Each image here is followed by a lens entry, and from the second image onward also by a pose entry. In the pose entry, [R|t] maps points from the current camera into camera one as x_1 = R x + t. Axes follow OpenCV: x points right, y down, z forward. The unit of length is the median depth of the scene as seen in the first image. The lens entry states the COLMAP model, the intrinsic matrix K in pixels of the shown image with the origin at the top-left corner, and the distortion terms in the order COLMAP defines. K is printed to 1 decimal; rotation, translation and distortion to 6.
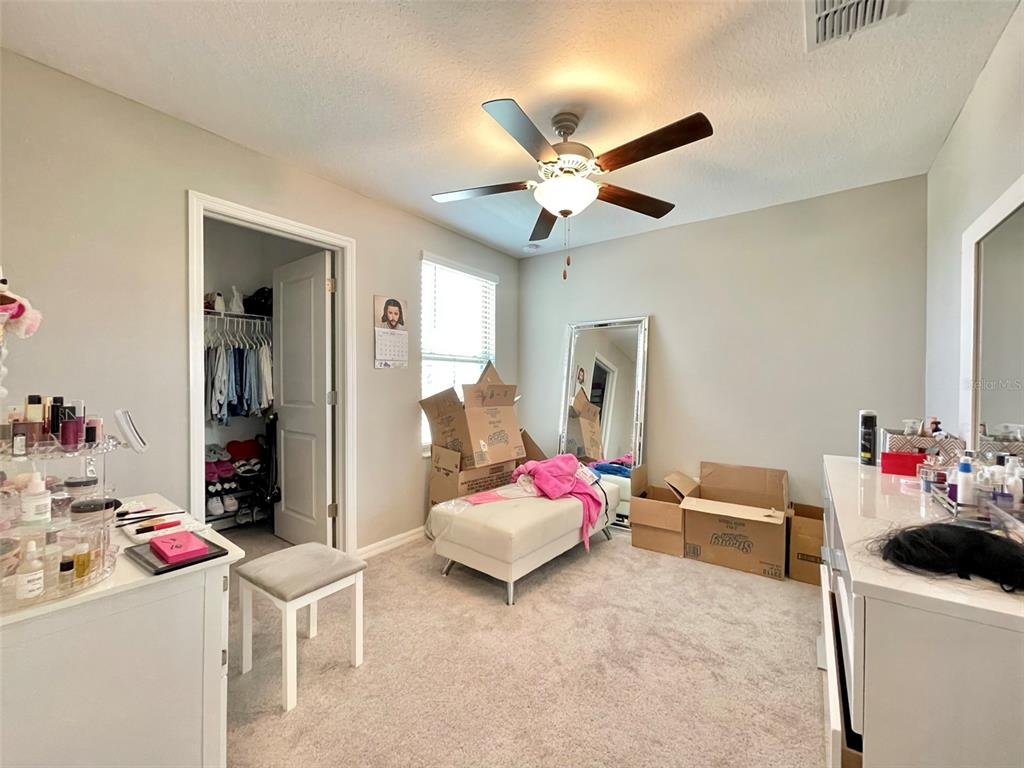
lens RADIAL K [[414.3, 0, 510.5], [0, 414.3, 384.4], [0, 0, 1]] dist [0.001021, 0.000217]
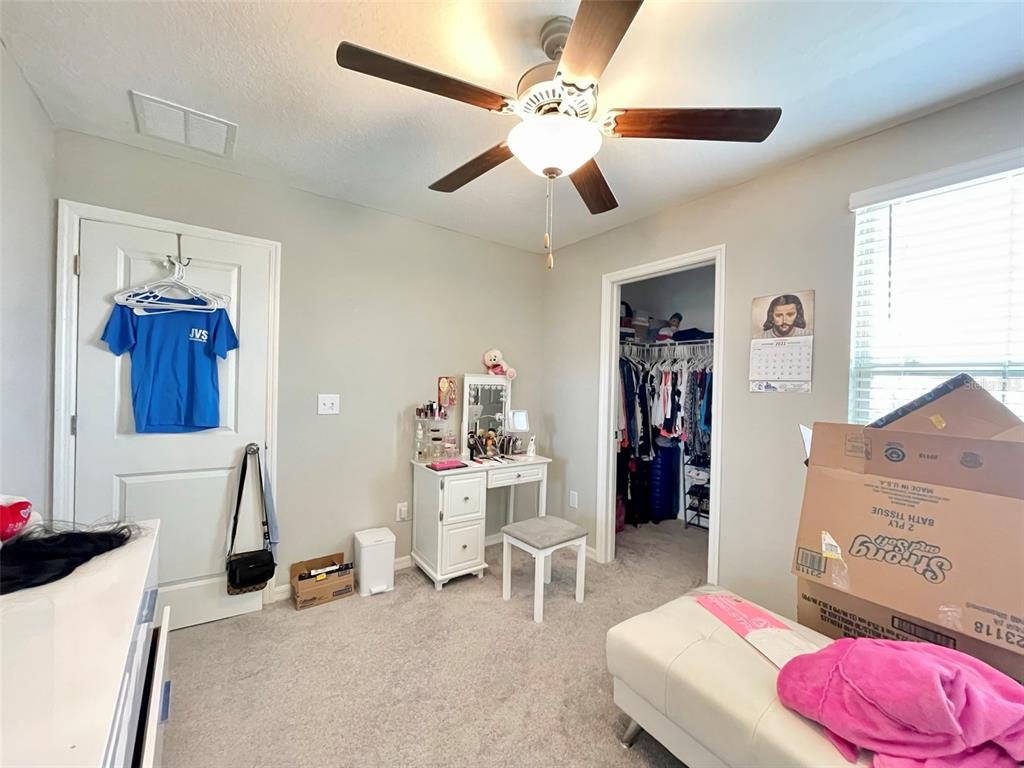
lens RADIAL K [[414.3, 0, 510.5], [0, 414.3, 384.4], [0, 0, 1]] dist [0.001021, 0.000217]
pose [[-0.292681, -0.005047, -0.956197, 0.538366], [-0.035267, 0.999363, 0.005520, -0.039549], [0.955559, 0.035338, -0.292673, 0.767585]]
